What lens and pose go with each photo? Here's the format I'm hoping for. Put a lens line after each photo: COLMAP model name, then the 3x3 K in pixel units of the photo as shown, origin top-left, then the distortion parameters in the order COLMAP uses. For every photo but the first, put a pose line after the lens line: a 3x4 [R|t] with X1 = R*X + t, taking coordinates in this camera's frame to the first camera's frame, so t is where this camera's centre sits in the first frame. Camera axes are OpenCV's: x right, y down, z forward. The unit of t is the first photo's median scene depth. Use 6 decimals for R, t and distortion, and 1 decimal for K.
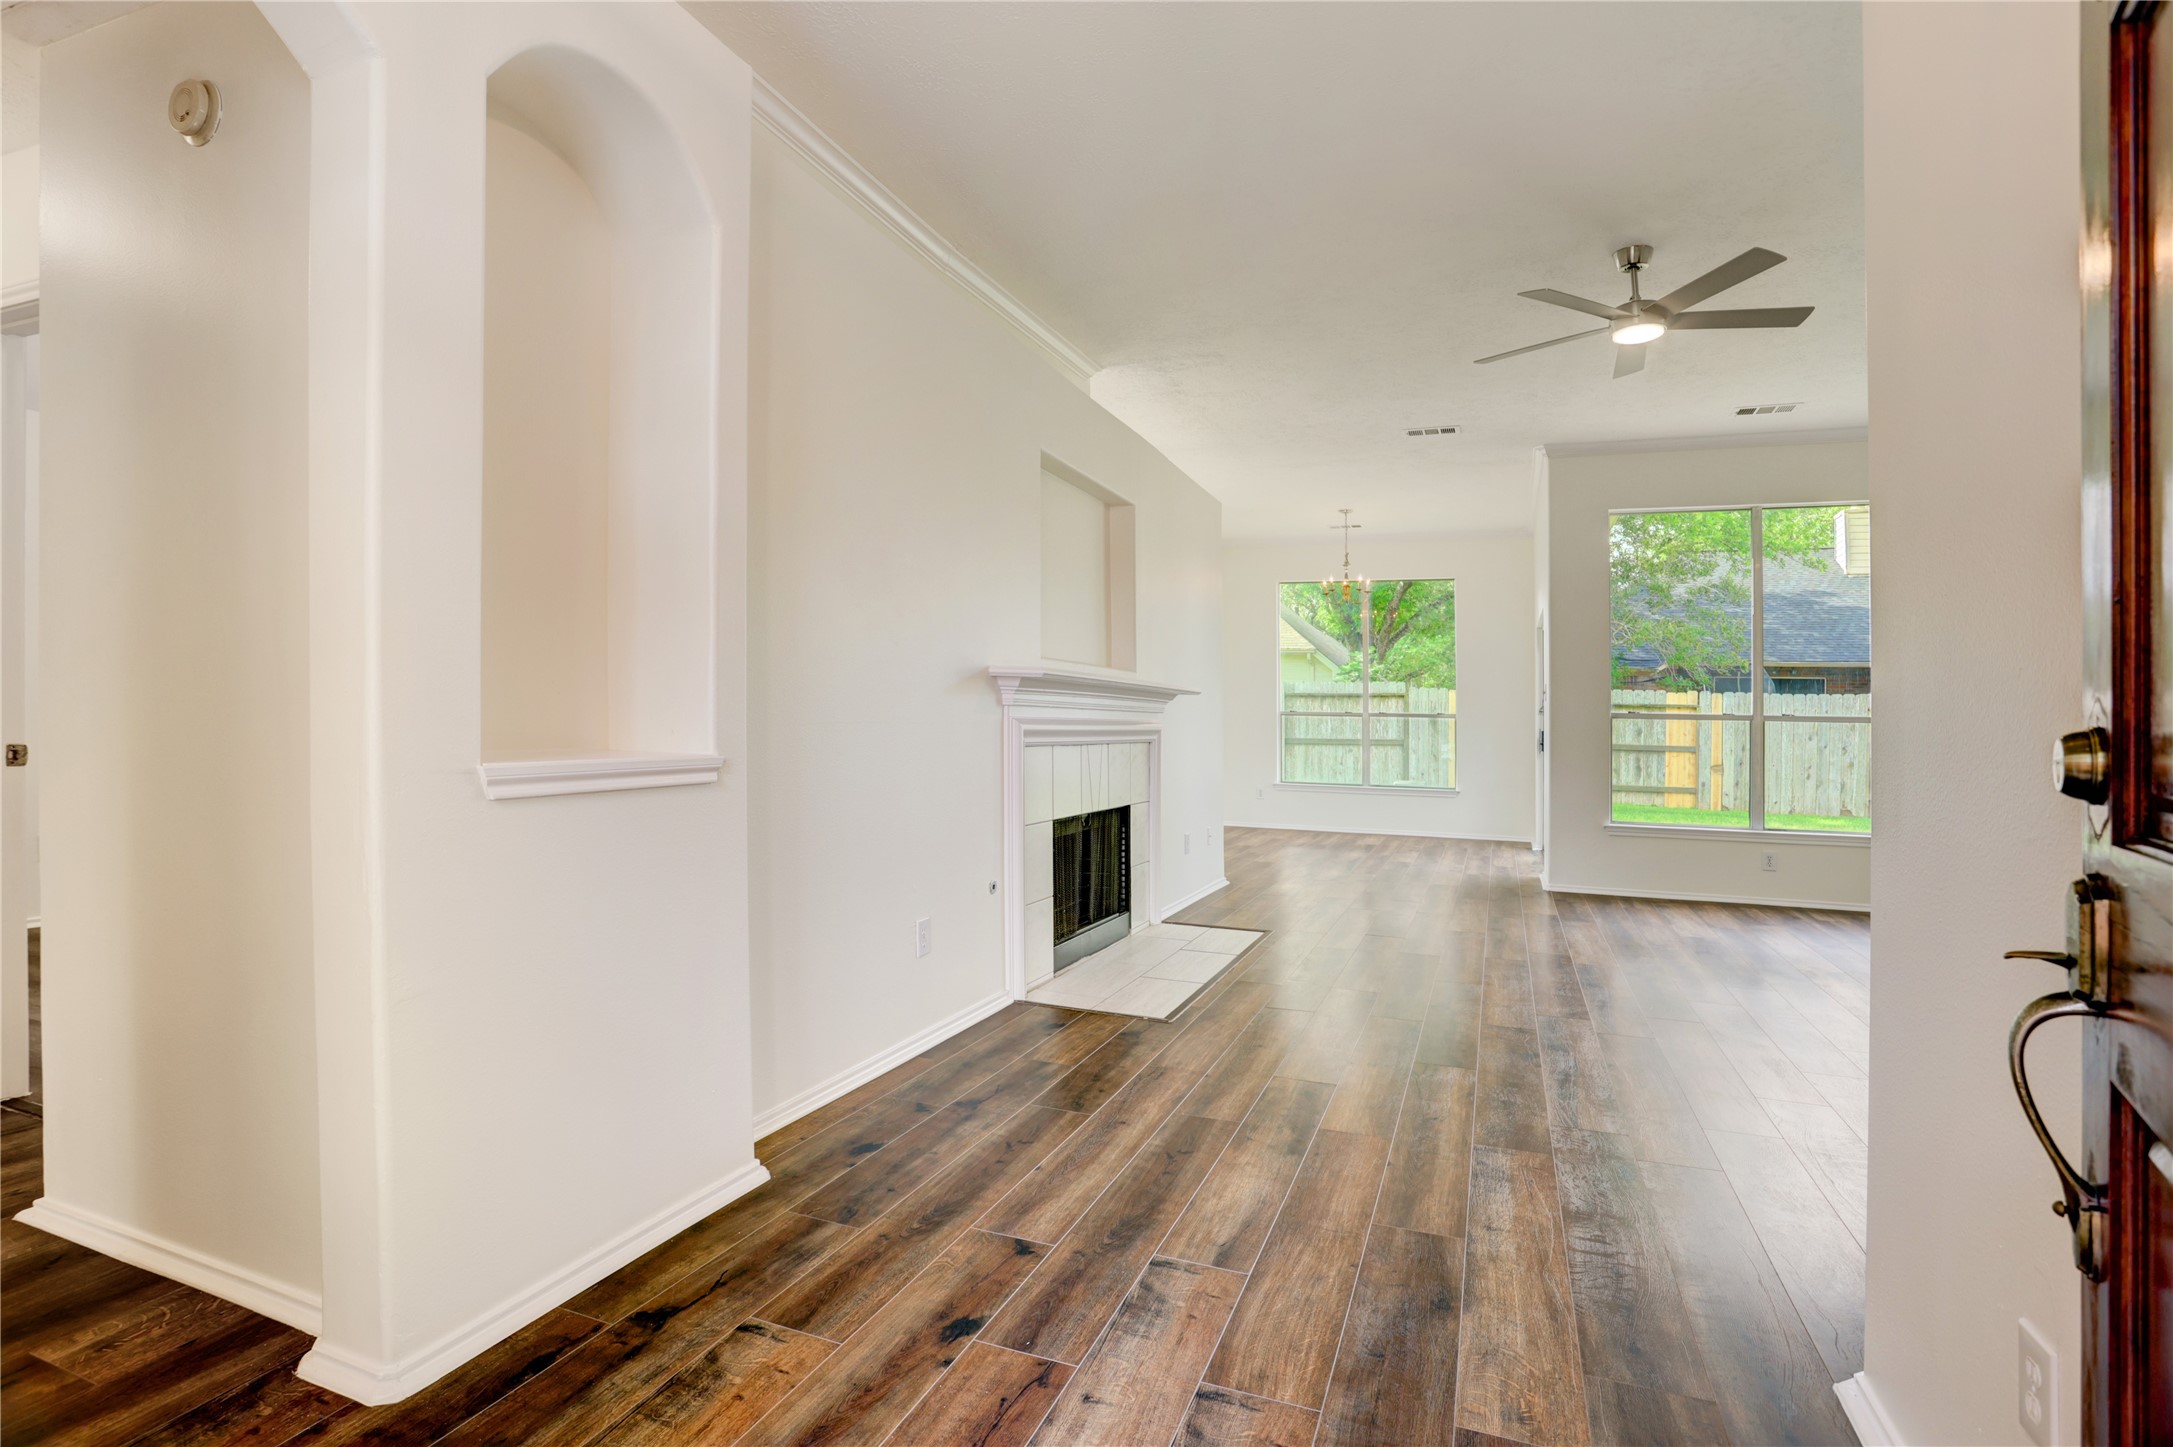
lens RADIAL K [[1061.3, 0, 1085.1], [0, 1061.3, 711.9], [0, 0, 1]] dist [-0.049073, 0.010110]
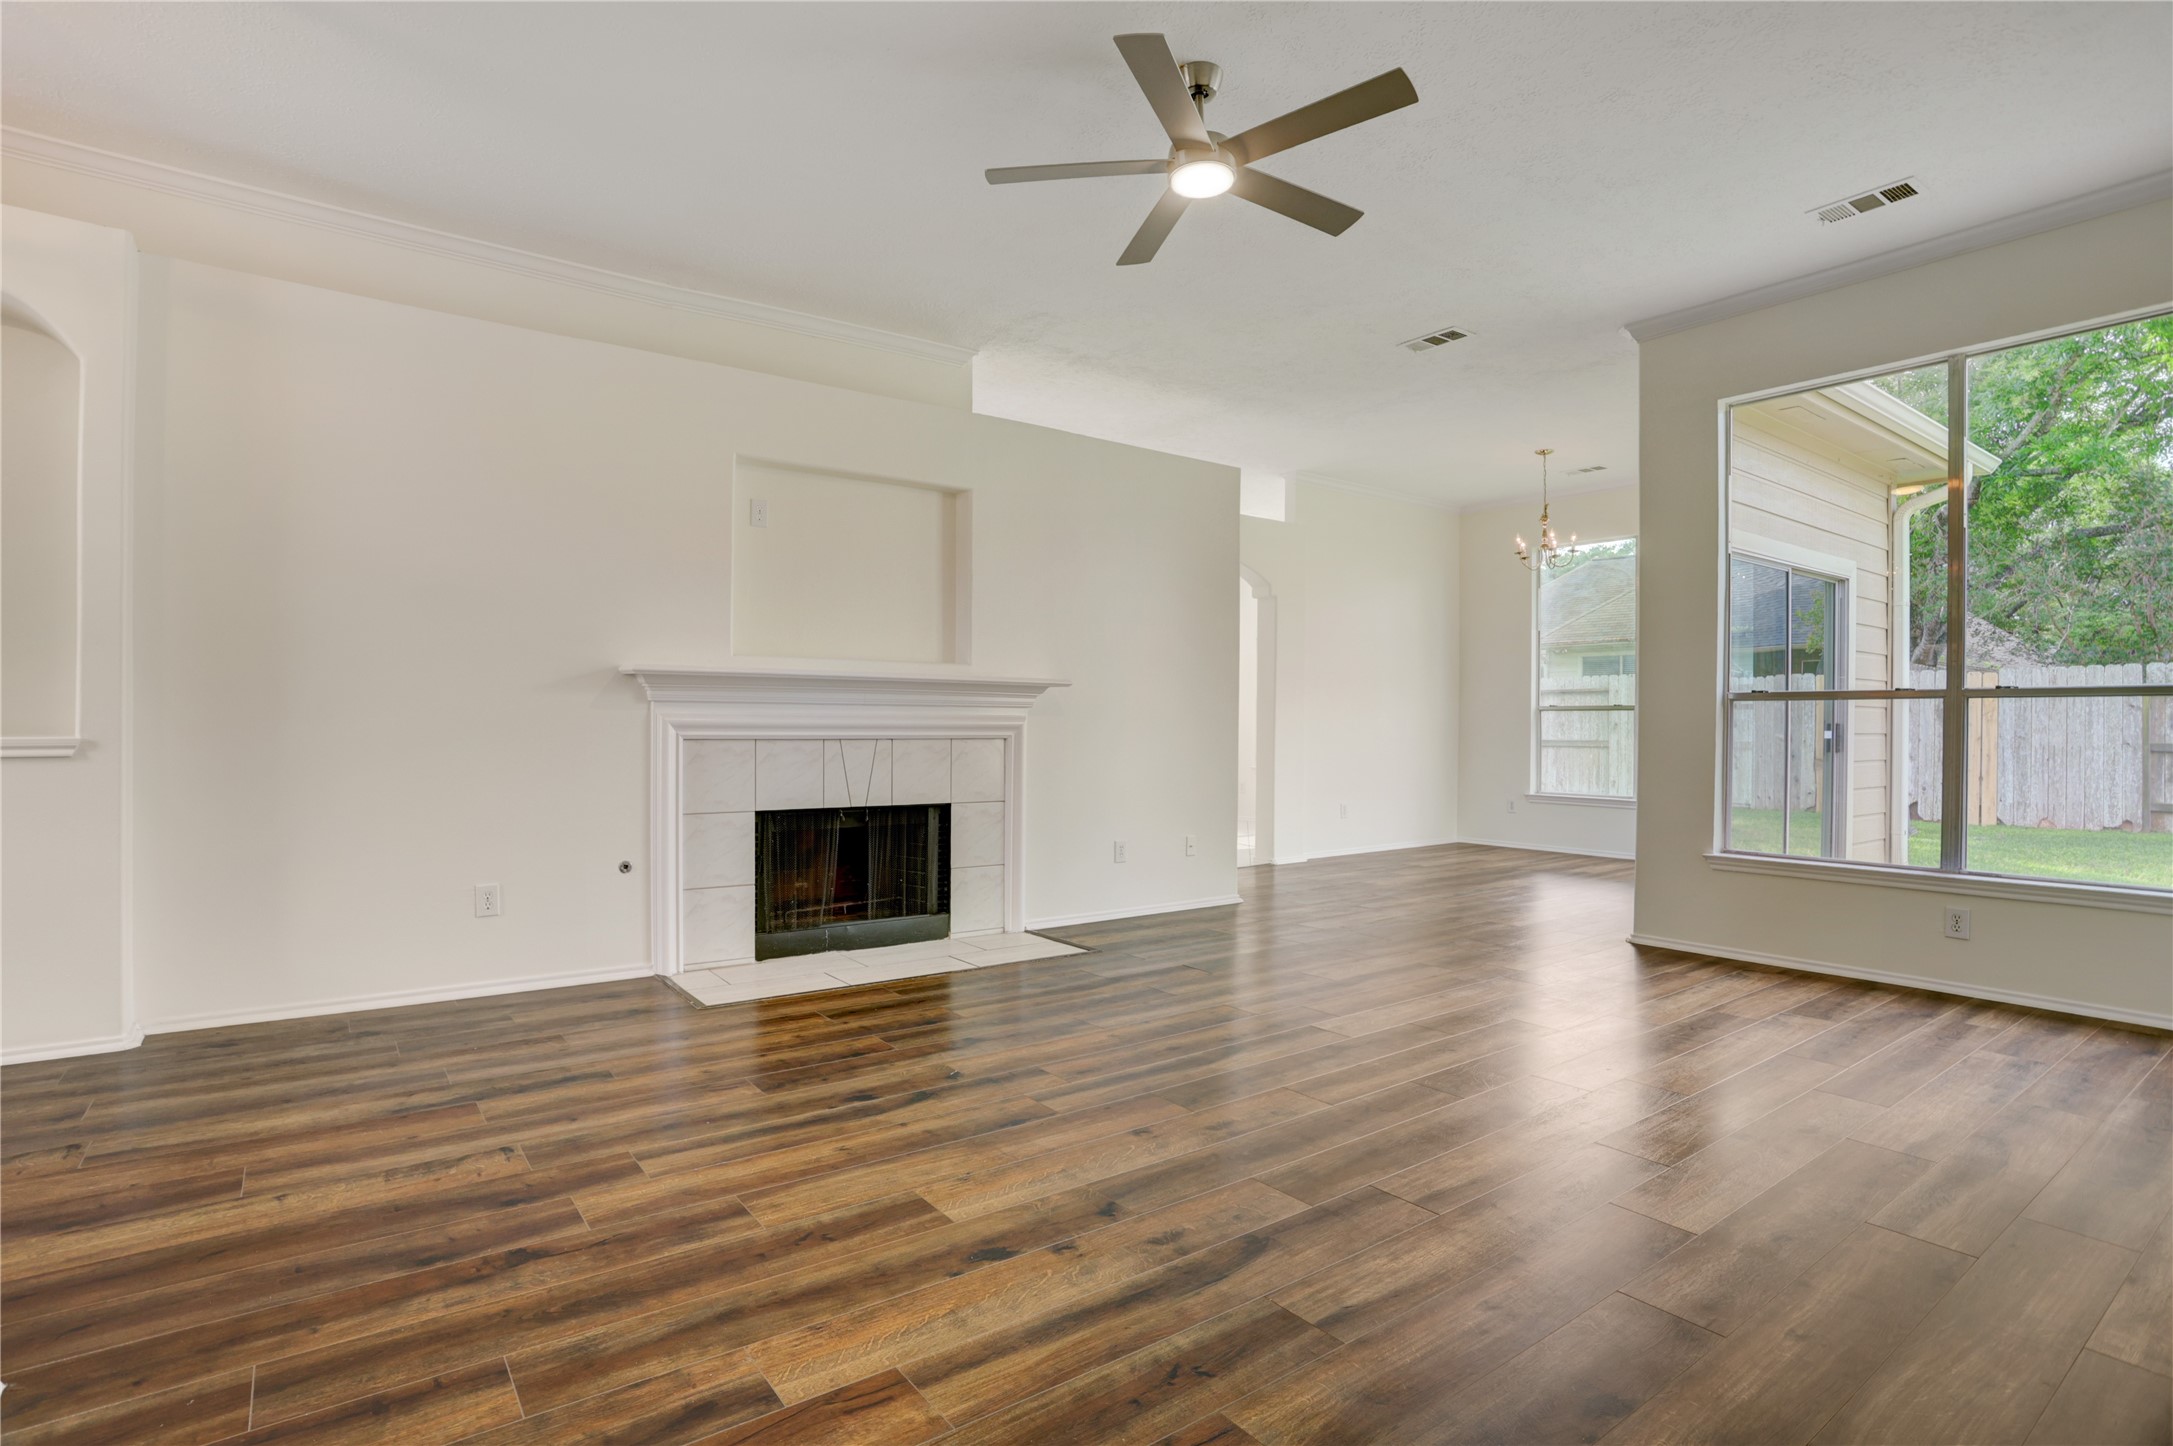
lens RADIAL K [[1061.3, 0, 1076.4], [0, 1061.3, 720.2], [0, 0, 1]] dist [-0.049073, 0.010110]
pose [[0.844512, -0.018758, -0.535208, 0.549245], [0.016881, 0.999822, -0.008405, 0.018590], [0.535271, -0.001936, 0.844678, 0.201475]]
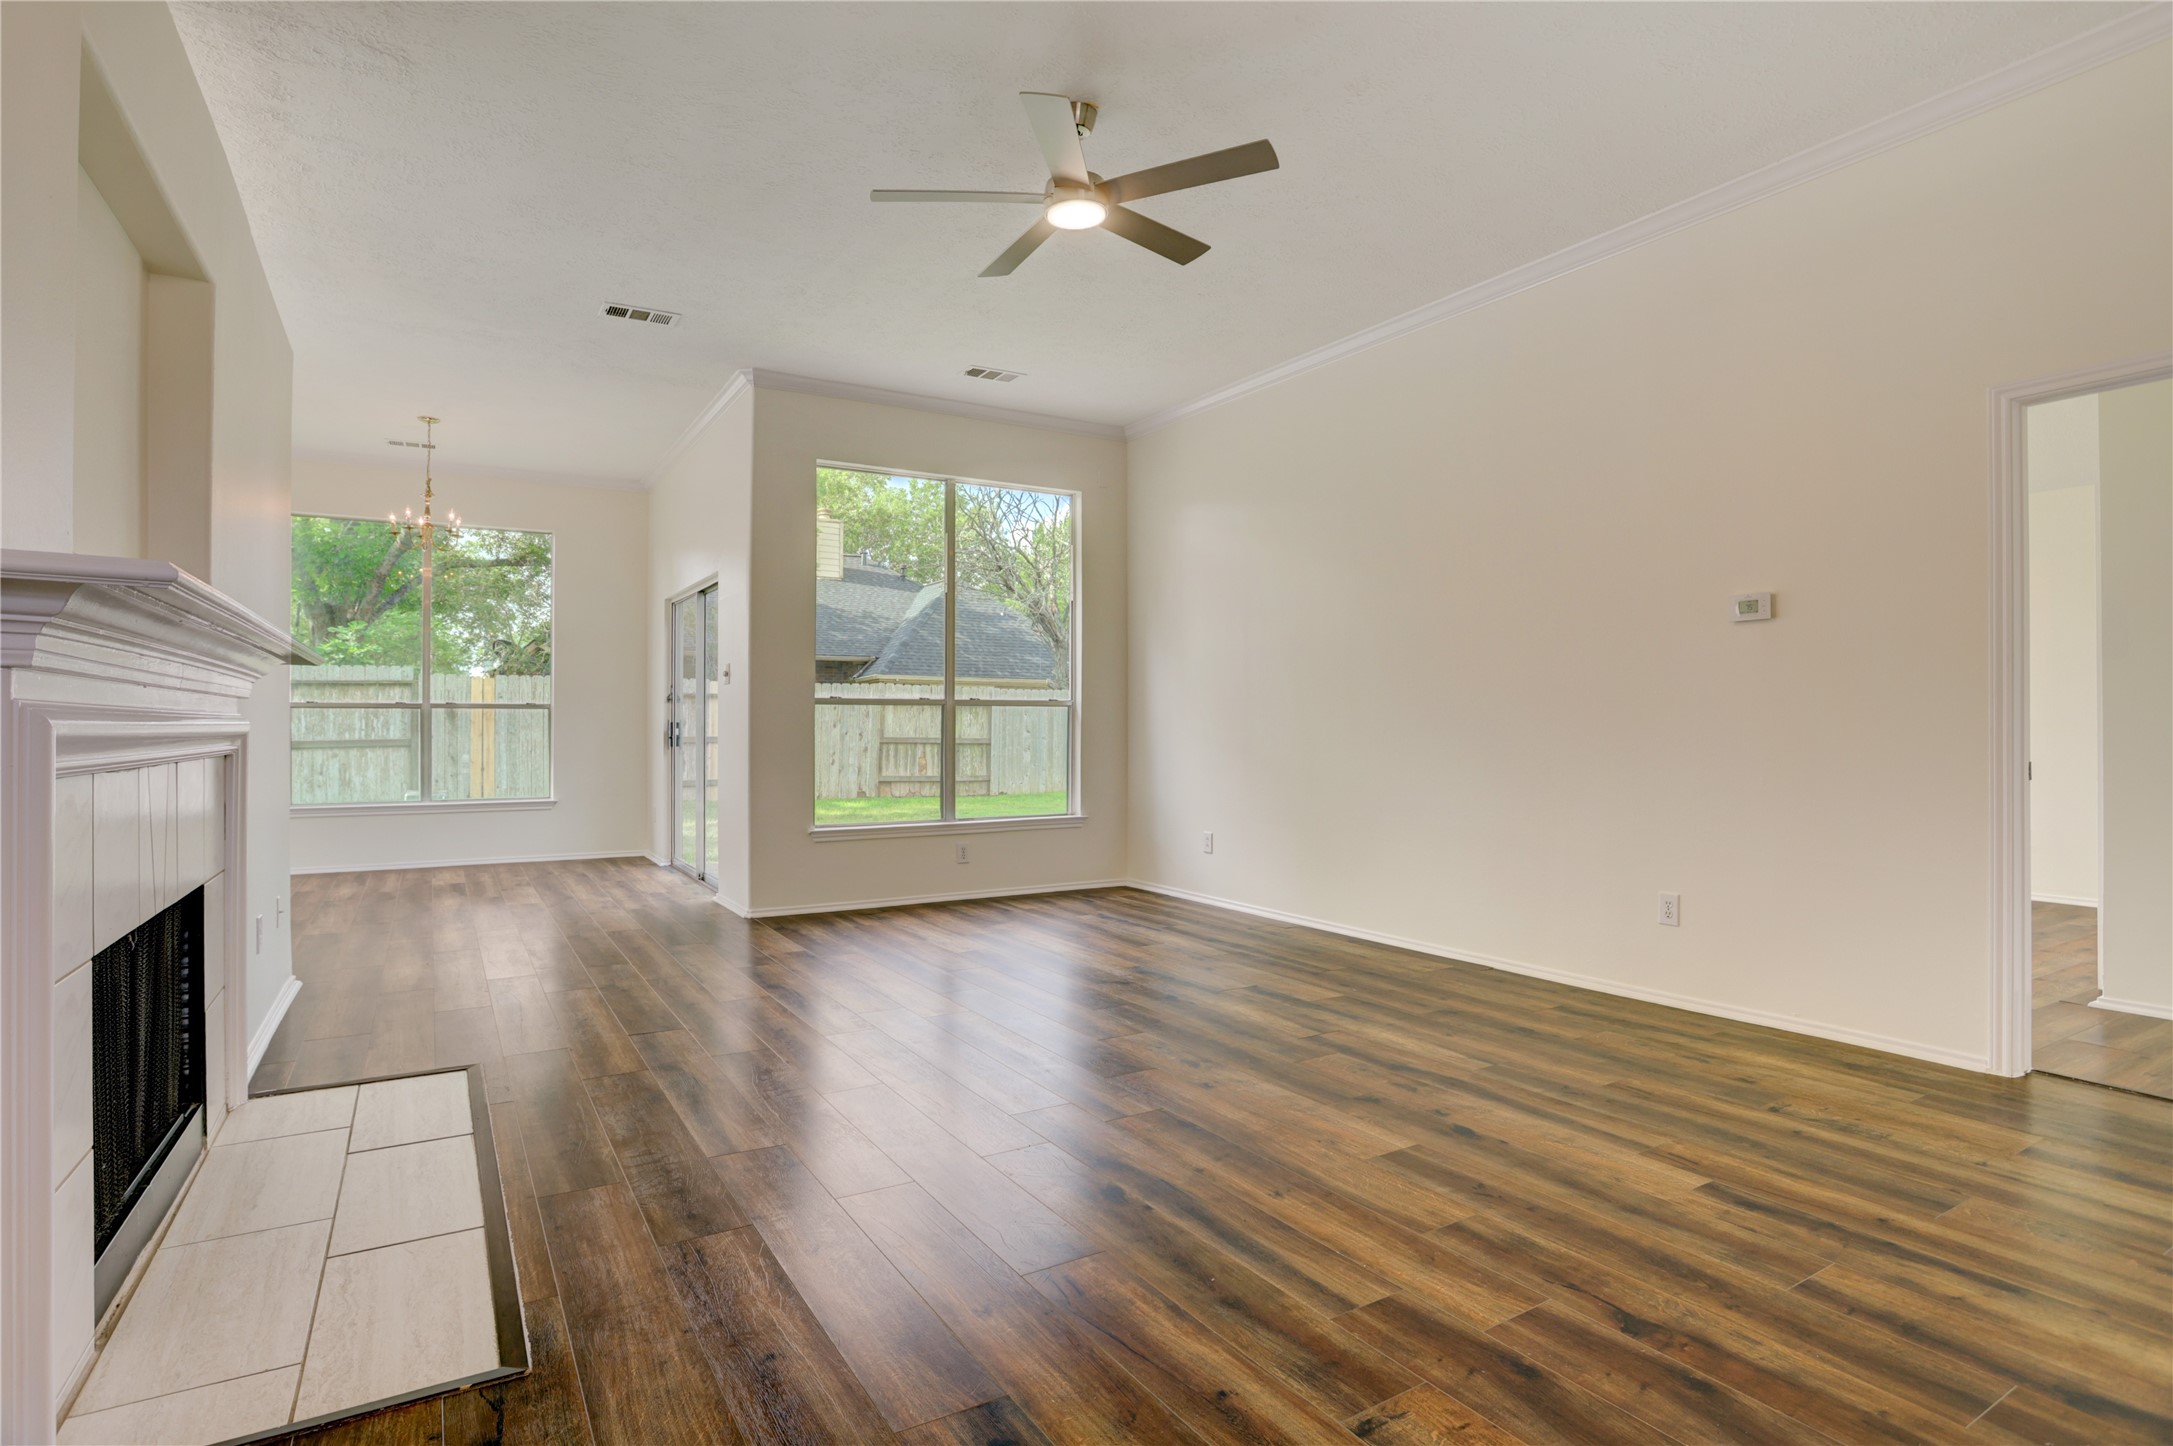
lens RADIAL K [[1085.3, 0, 1049.2], [0, 1085.3, 692.6], [0, 0, 1]] dist [-0.045500, 0.011747]
pose [[0.618859, 0.001761, 0.785500, -0.080927], [0.008225, 0.999928, -0.008722, 0.006020], [-0.785459, 0.011858, 0.618800, 0.321237]]
